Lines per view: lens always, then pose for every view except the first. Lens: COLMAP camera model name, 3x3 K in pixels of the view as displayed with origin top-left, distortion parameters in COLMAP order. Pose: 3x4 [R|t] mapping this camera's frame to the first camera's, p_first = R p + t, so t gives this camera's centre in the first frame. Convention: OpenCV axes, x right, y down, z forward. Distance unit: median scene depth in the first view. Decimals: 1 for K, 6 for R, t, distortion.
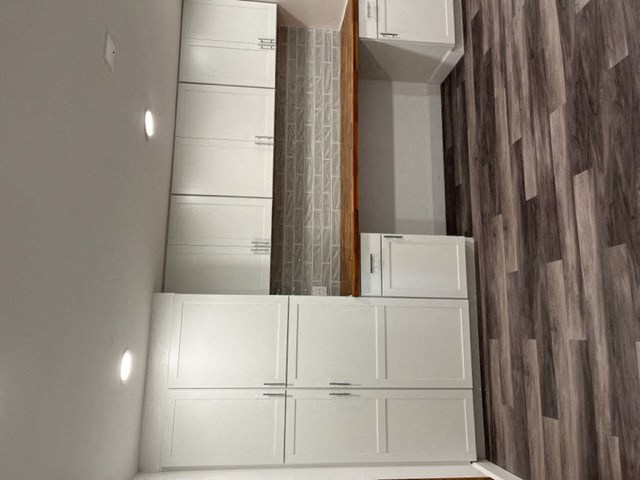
lens RADIAL K [[499.3, 0, 320.3], [0, 499.3, 240.1], [0, 0, 1]] dist [0.045913, -0.019983]
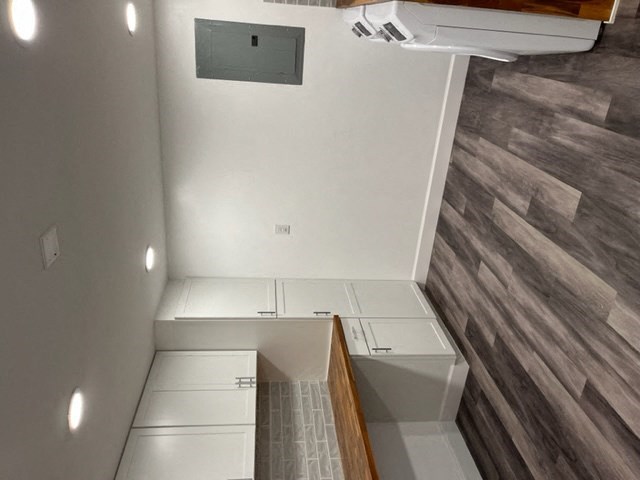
lens RADIAL K [[499.3, 0, 319.5], [0, 499.3, 240.4], [0, 0, 1]] dist [0.045913, -0.019983]
pose [[0.993196, -0.081749, 0.082944, -0.031665], [0.115082, 0.579738, -0.806635, 0.181730], [0.017856, 0.810691, 0.585201, 0.294008]]
